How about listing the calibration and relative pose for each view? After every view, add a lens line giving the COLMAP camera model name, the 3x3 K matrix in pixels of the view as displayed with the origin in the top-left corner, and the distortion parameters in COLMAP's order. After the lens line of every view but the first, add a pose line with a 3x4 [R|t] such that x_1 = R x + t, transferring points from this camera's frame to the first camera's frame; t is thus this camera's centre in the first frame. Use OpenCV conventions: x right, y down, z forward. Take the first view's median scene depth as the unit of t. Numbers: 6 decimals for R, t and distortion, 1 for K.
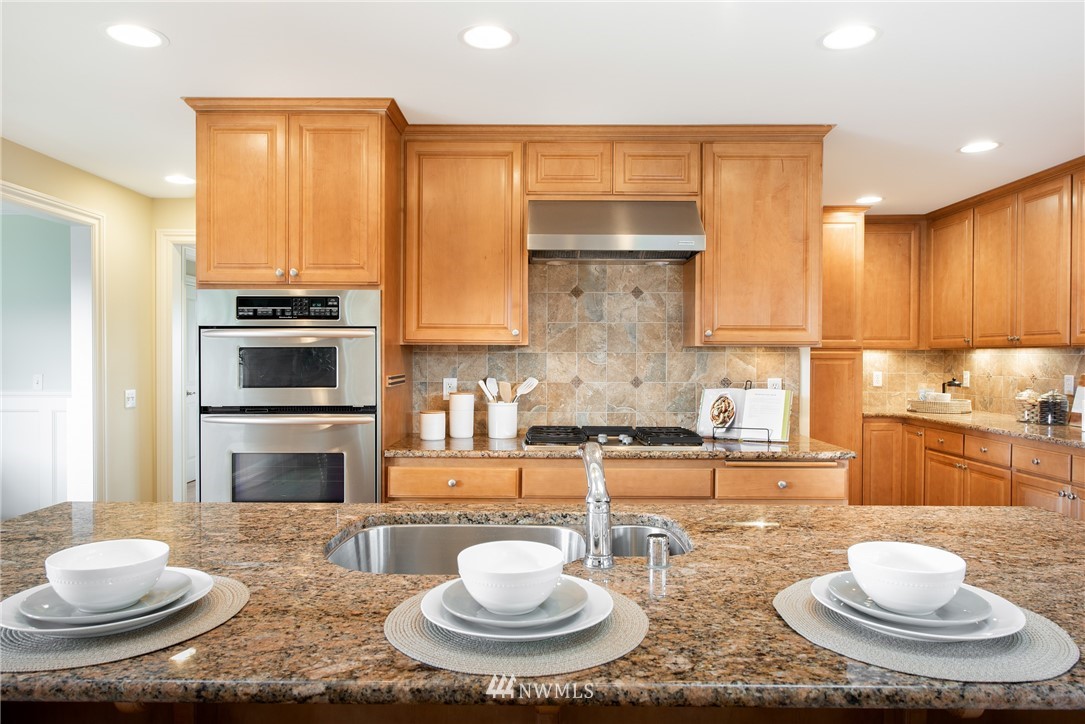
lens RADIAL K [[713.7, 0, 546.3], [0, 713.7, 363.4], [0, 0, 1]] dist [0.004261, -0.002774]
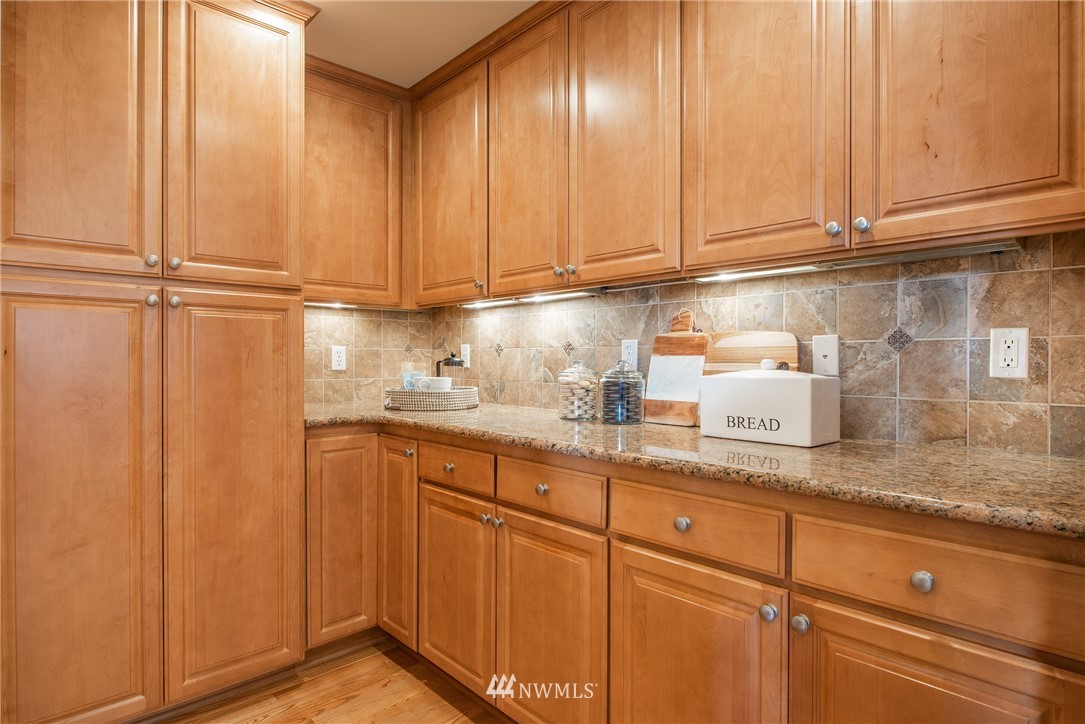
lens RADIAL K [[582.0, 0, 544.0], [0, 582.0, 363.4], [0, 0, 1]] dist [-0.004948, -0.004517]
pose [[0.733413, -0.006869, 0.679748, 0.358139], [0.008531, 0.999963, 0.000900, 0.038601], [-0.679729, 0.005139, 0.733445, 0.726686]]
